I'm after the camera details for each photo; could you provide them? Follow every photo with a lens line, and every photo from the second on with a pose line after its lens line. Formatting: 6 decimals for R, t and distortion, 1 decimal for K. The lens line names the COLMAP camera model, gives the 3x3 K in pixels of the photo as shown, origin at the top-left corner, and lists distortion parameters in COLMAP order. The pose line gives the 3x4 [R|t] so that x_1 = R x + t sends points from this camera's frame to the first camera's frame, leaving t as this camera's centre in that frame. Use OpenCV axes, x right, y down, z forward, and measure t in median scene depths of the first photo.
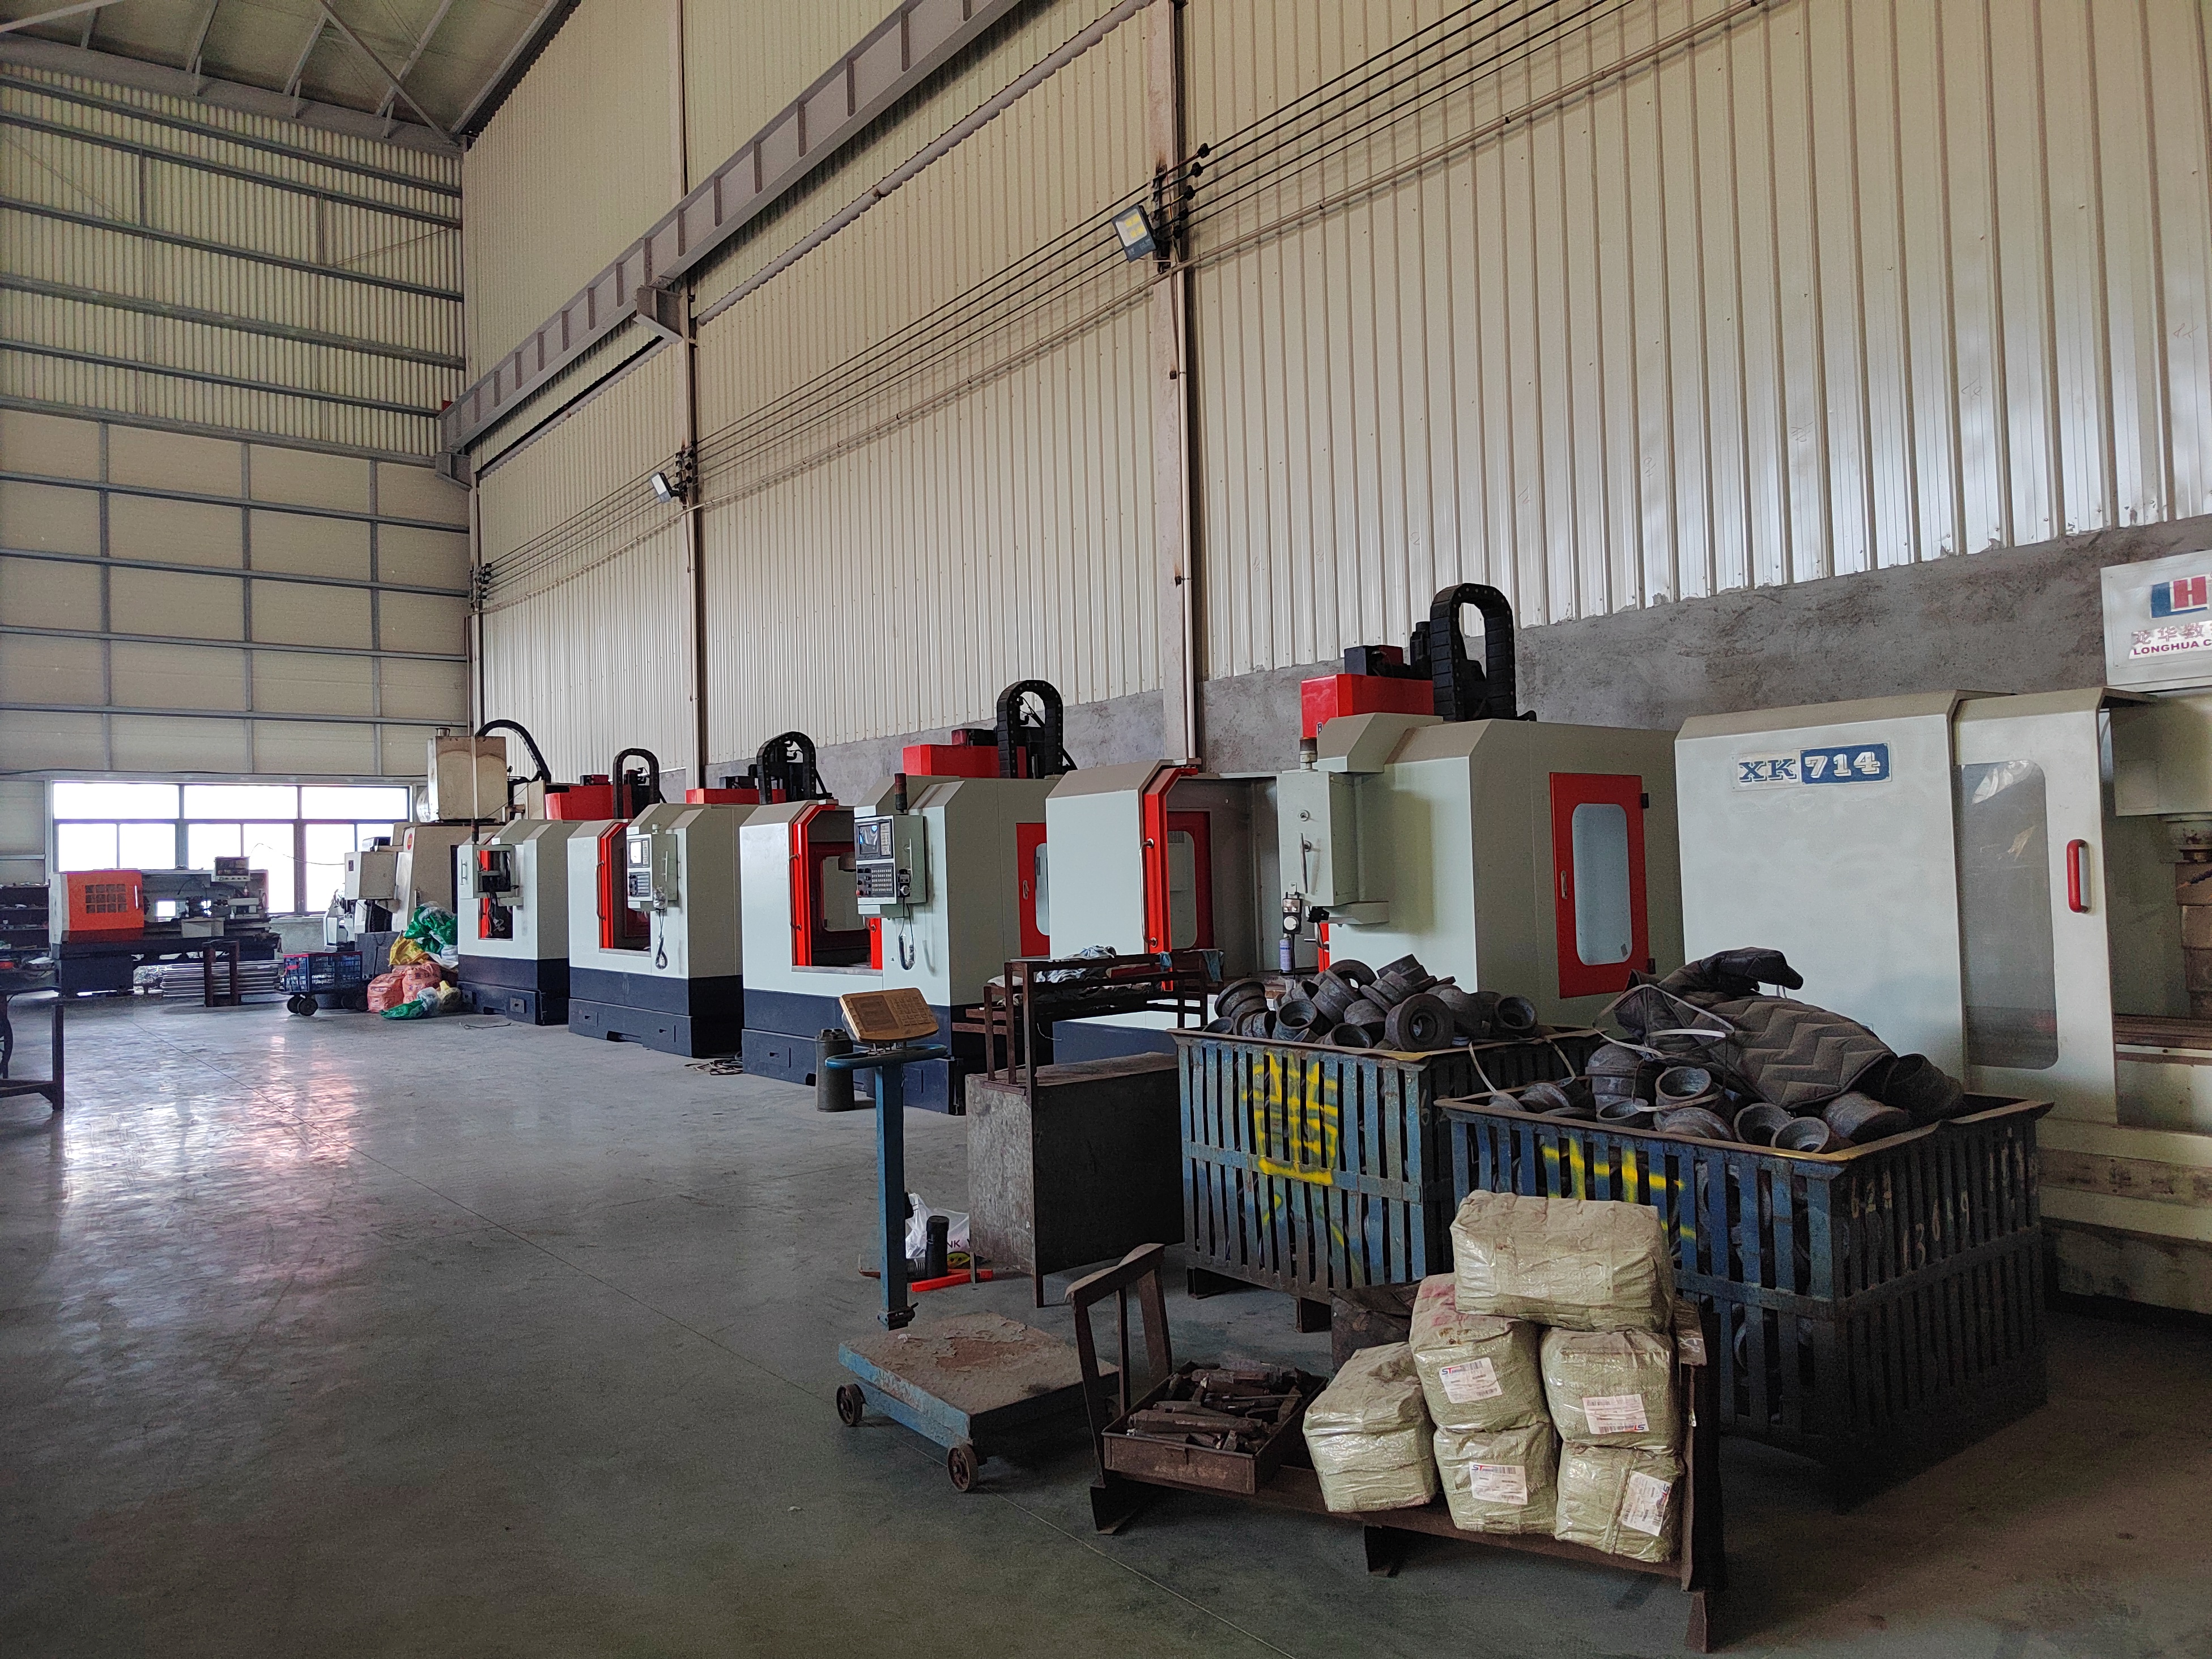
lens RADIAL K [[1497.7, 0, 1106.0], [0, 1497.7, 829.5], [0, 0, 1]] dist [0.002293, -0.000749]
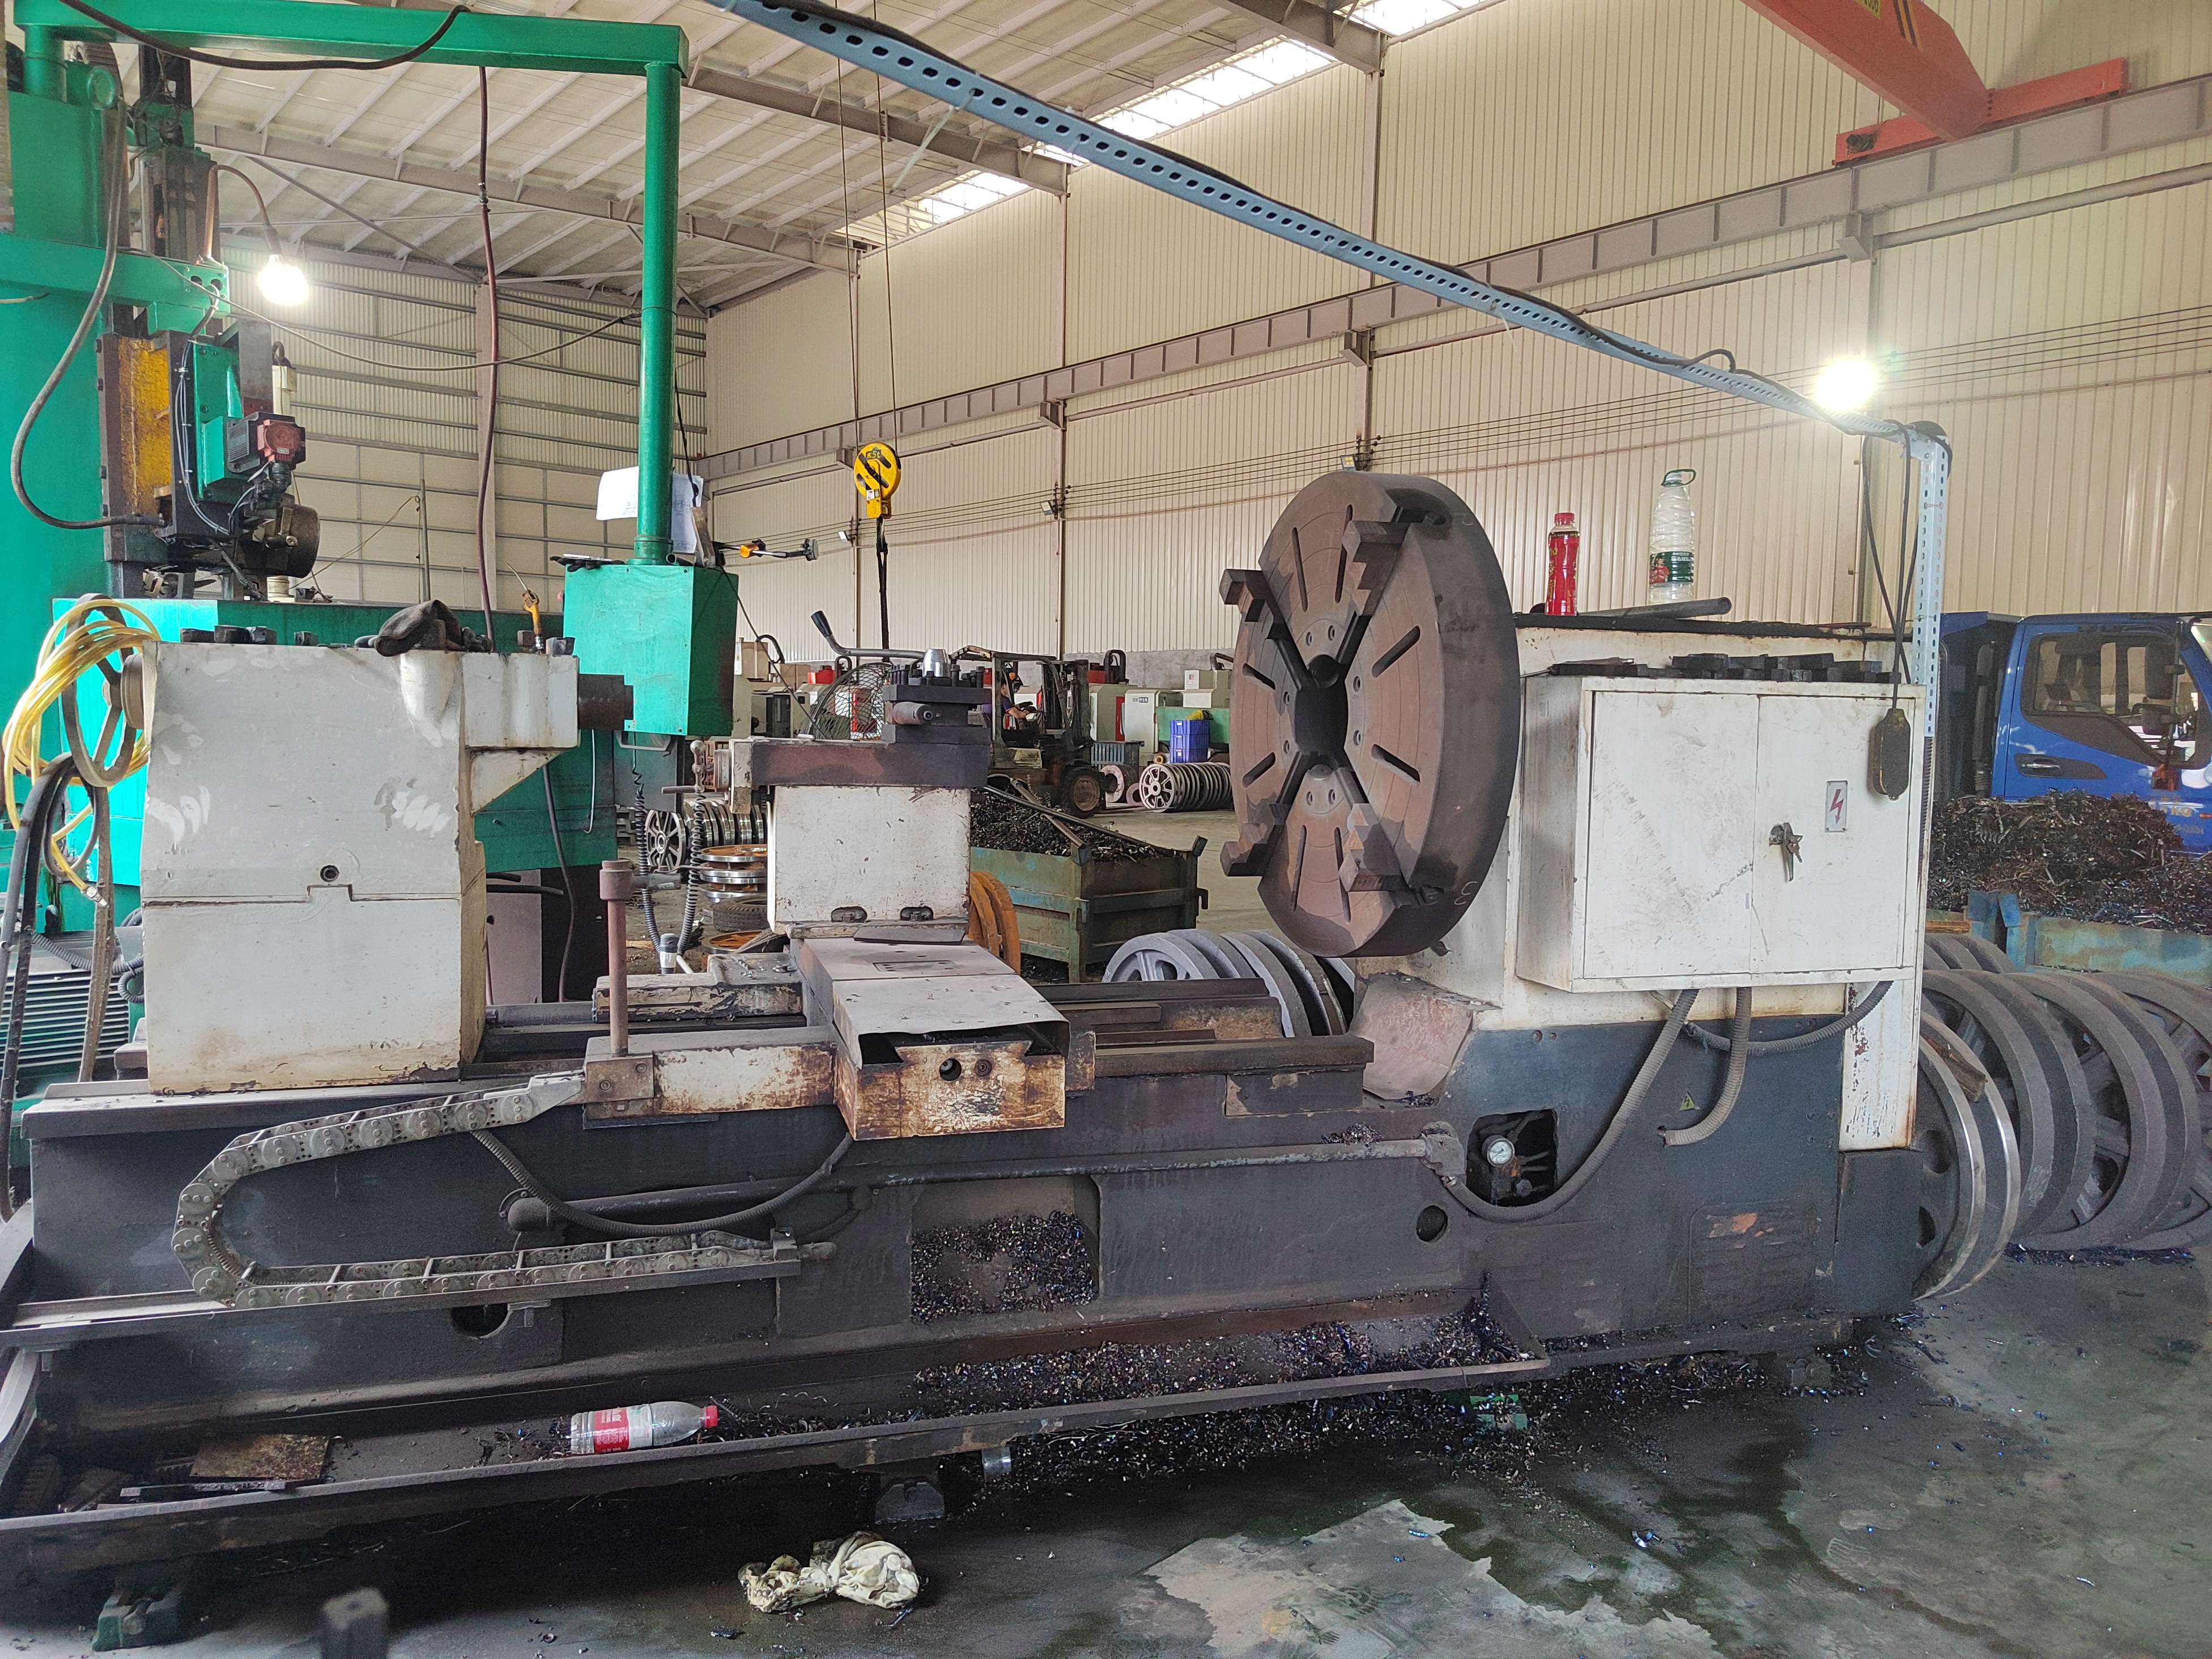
lens RADIAL K [[1497.7, 0, 1106.0], [0, 1497.7, 829.5], [0, 0, 1]] dist [0.002293, -0.000749]
pose [[0.998233, 0.041027, 0.042993, 0.021673], [-0.045355, 0.993430, 0.105072, -0.041964], [-0.038399, -0.106837, 0.993535, -1.294096]]
